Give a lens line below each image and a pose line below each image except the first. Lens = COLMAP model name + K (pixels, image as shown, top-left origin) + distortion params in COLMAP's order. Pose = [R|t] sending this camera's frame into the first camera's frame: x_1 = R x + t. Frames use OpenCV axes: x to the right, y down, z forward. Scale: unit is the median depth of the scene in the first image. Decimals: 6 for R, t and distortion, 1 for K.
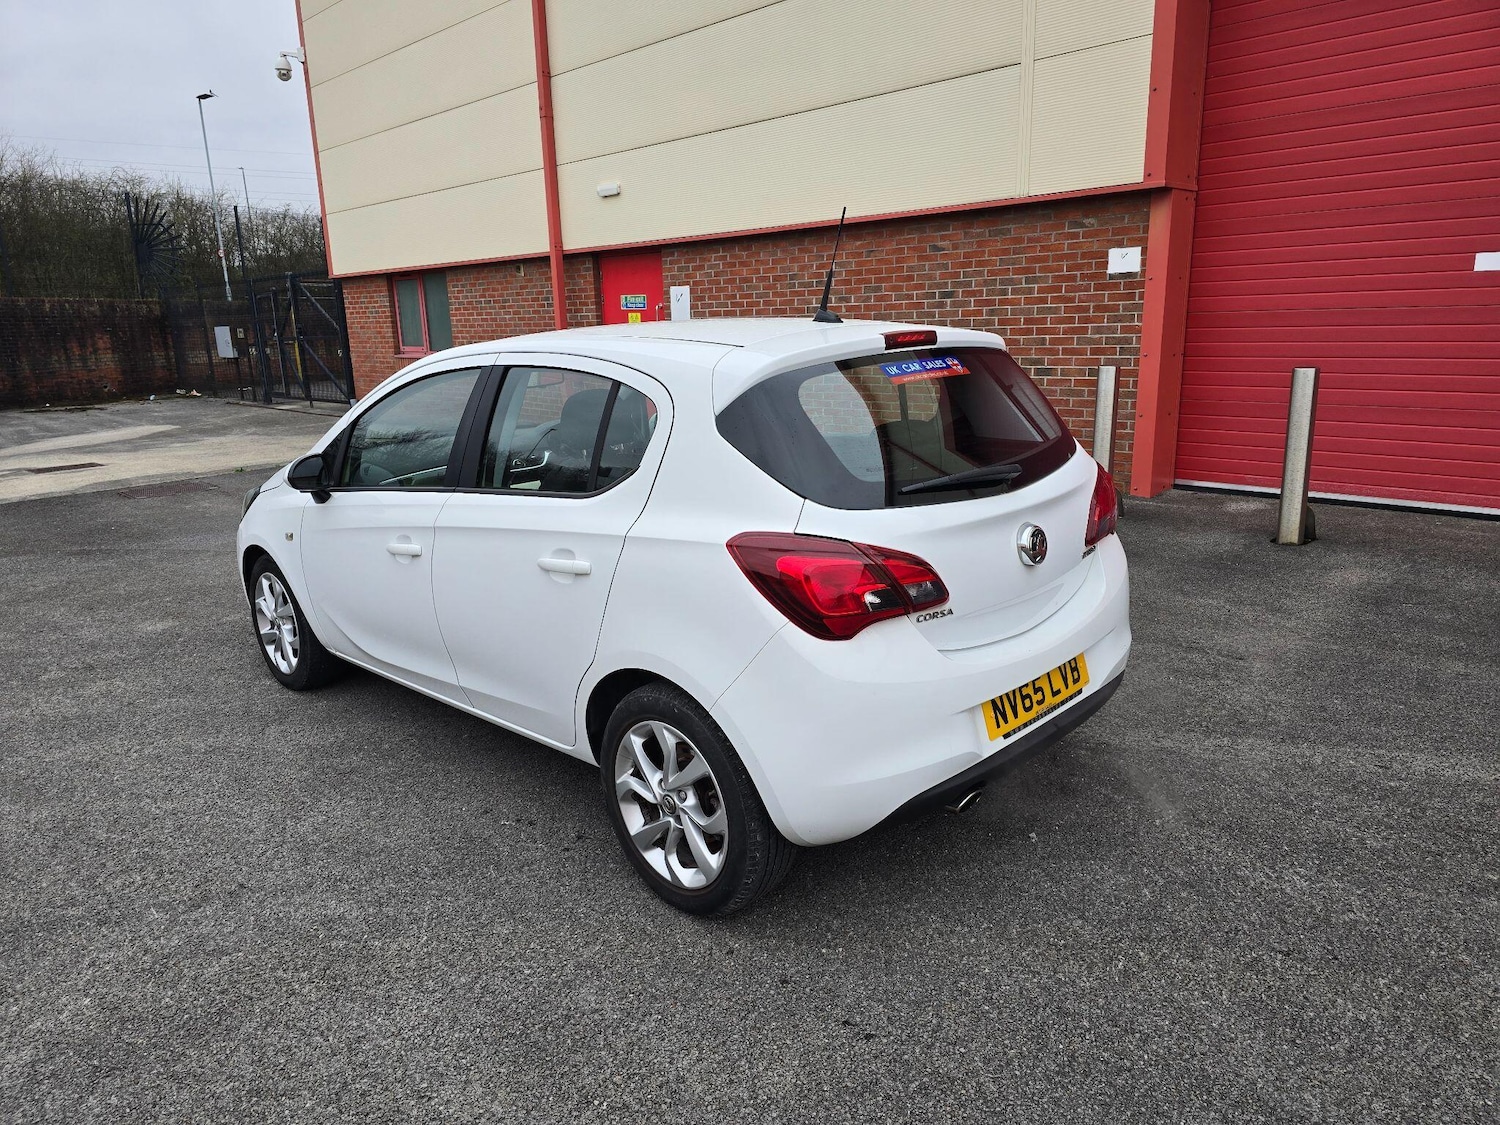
lens RADIAL K [[1004.6, 0, 756.3], [0, 1004.6, 563.5], [0, 0, 1]] dist [0.064221, -0.057242]
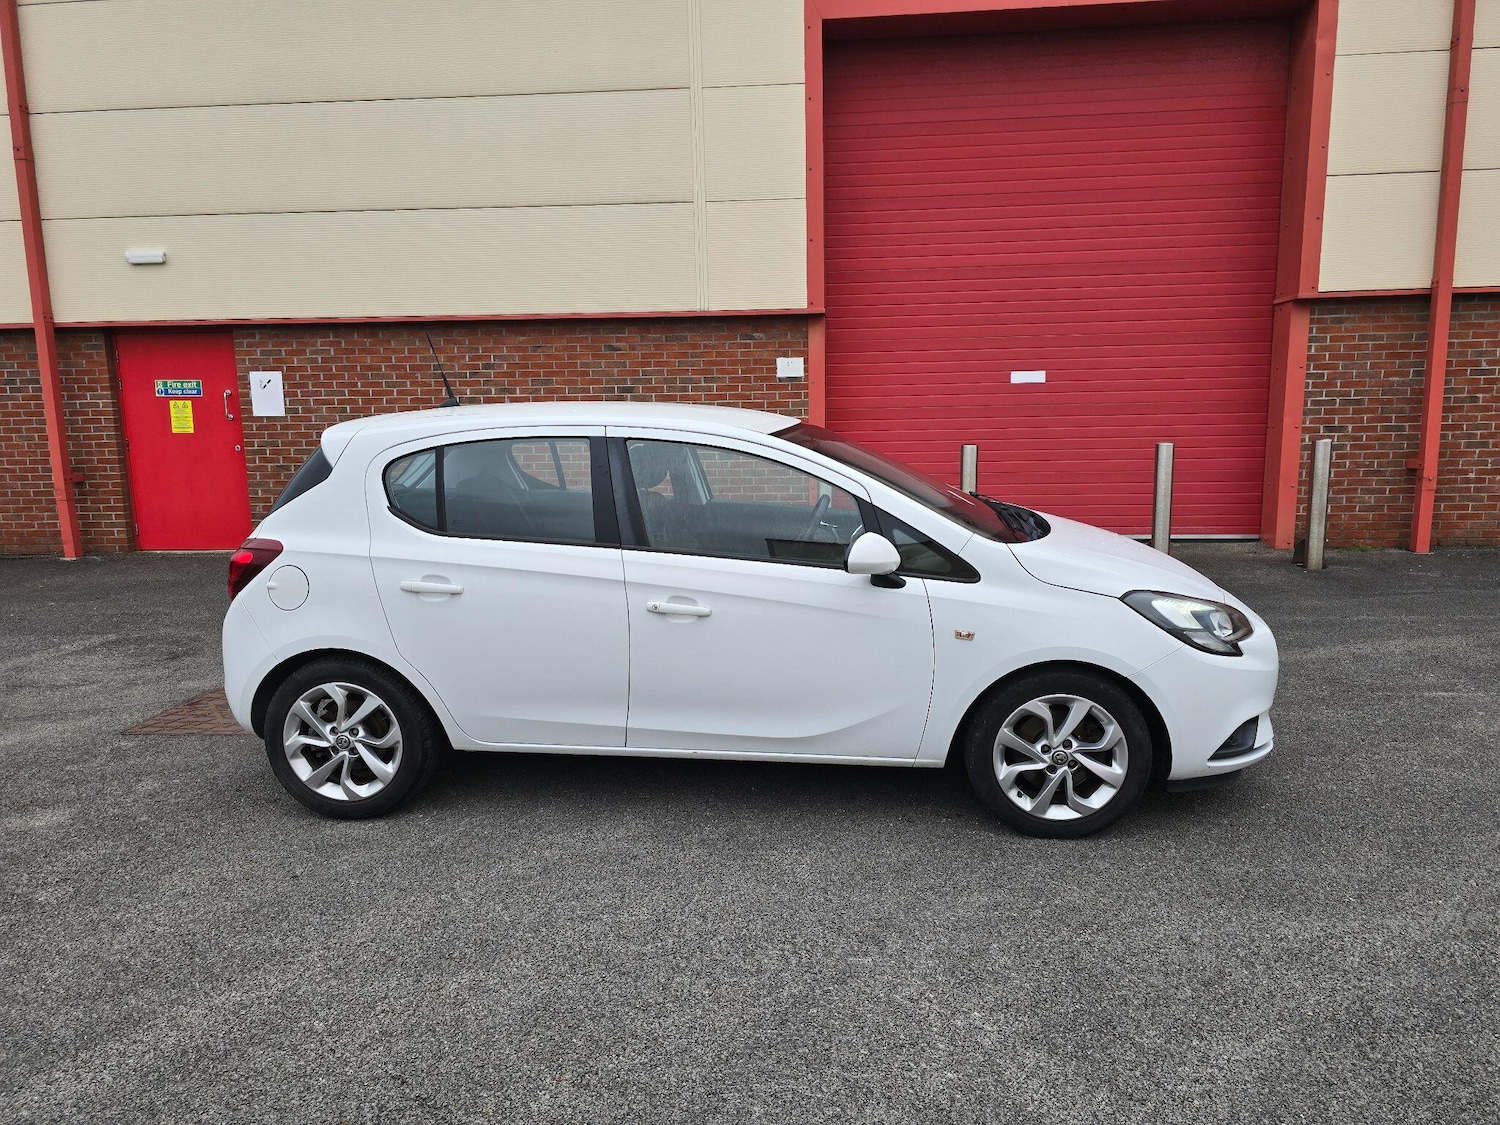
lens RADIAL K [[1004.6, 0, 768.0], [0, 1004.6, 565.0], [0, 0, 1]] dist [0.064221, -0.057242]
pose [[0.758745, -0.086402, 0.645632, -0.420891], [0.149587, 0.987787, -0.043603, -0.003965], [-0.633979, 0.129662, 0.762403, 0.081688]]
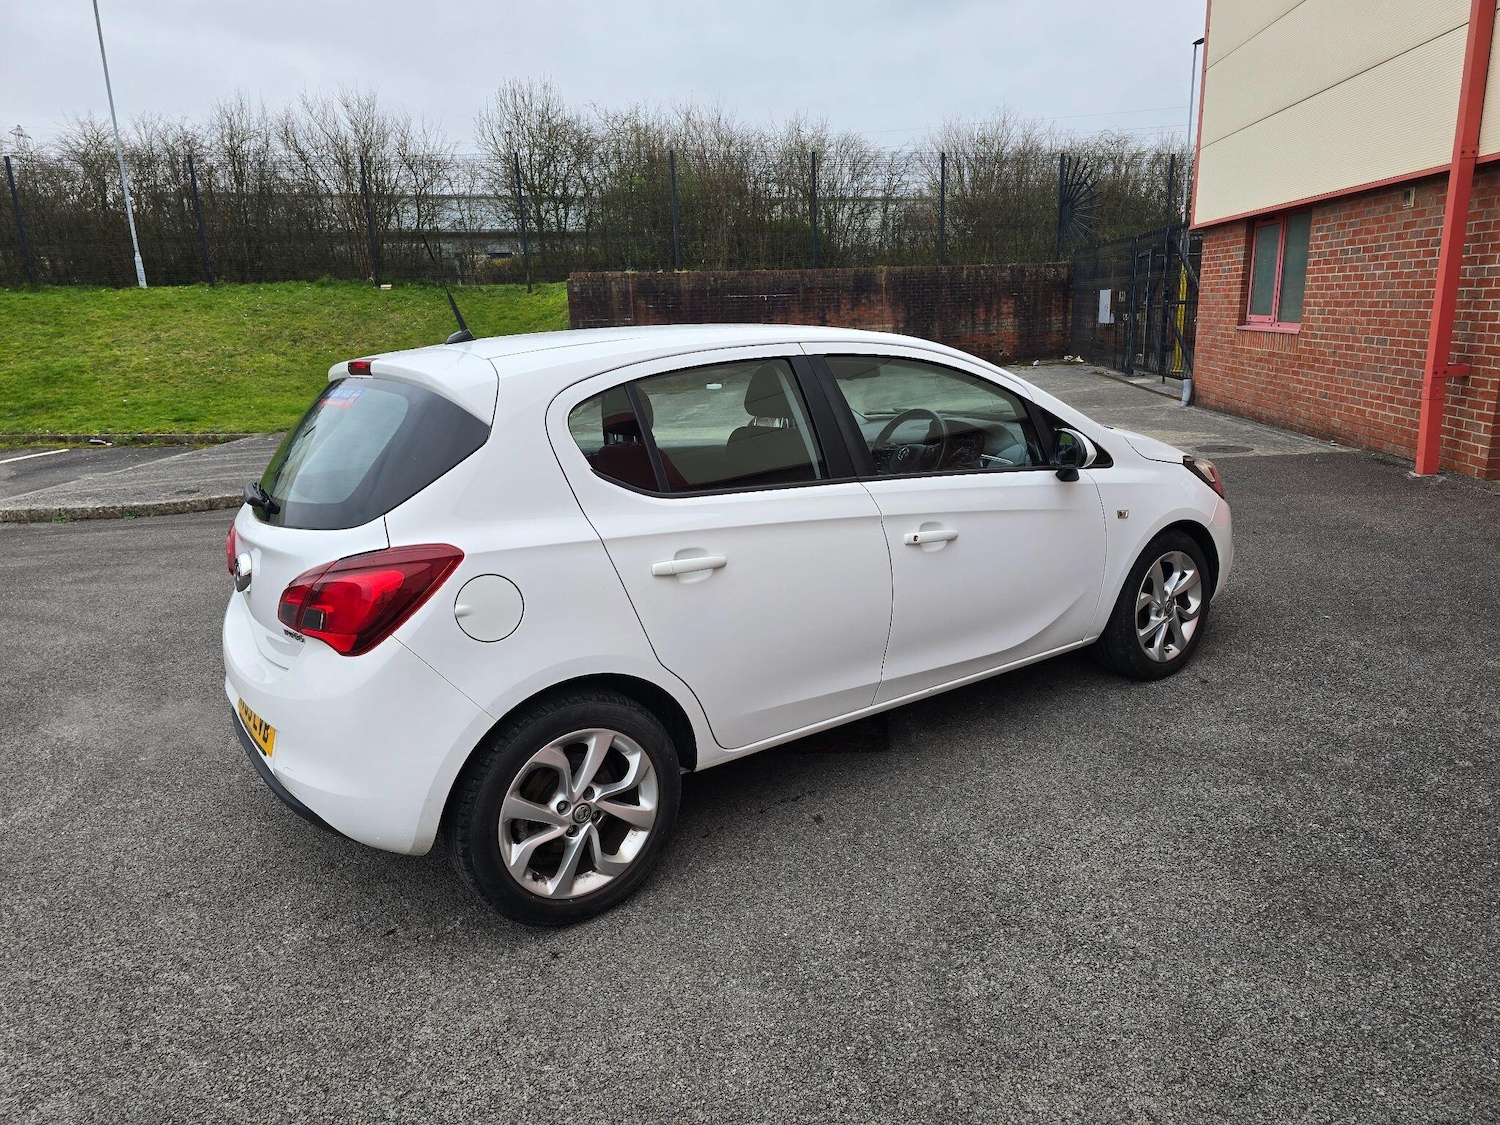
lens RADIAL K [[1004.6, 0, 762.1], [0, 1004.6, 563.9], [0, 0, 1]] dist [0.064221, -0.057242]
pose [[0.633298, 0.193591, -0.749304, 0.050972], [-0.161739, 0.979935, 0.116479, -0.112821], [0.756819, 0.047426, 0.651902, 0.435643]]
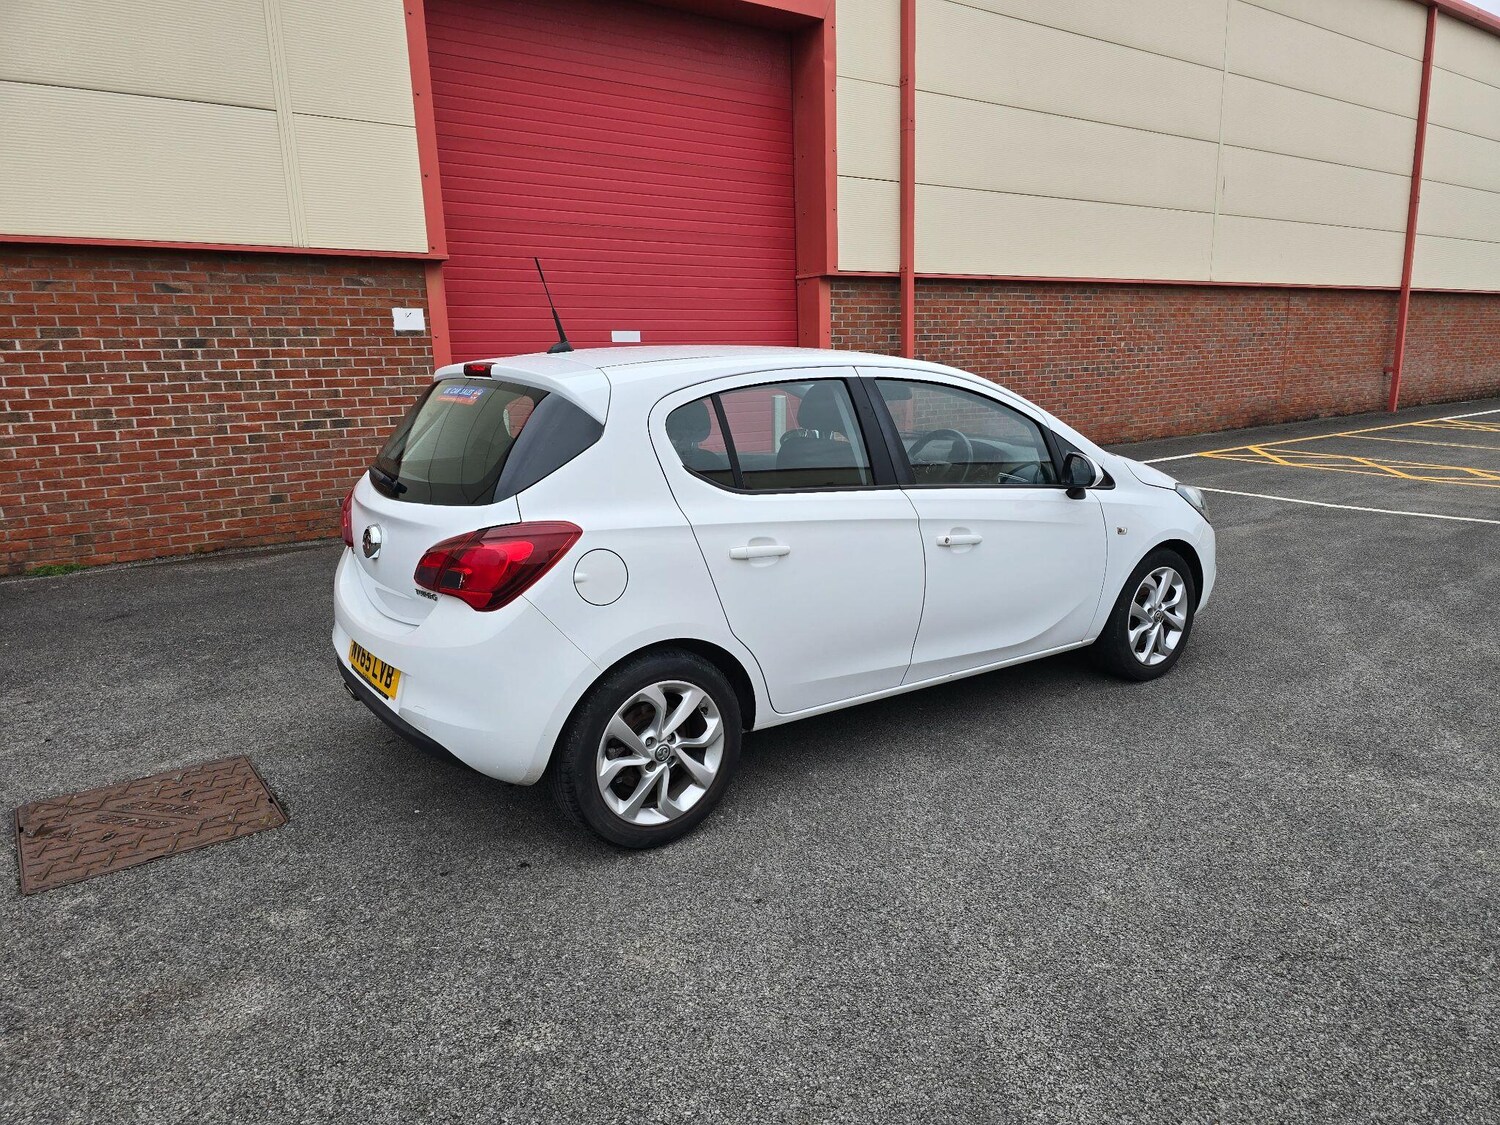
lens RADIAL K [[1004.6, 0, 761.8], [0, 1004.6, 568.7], [0, 0, 1]] dist [0.064221, -0.057242]
pose [[0.133122, -0.177869, 0.975008, -0.619948], [0.256588, 0.956409, 0.139443, -0.079742], [-0.957309, 0.231613, 0.172958, 0.430937]]
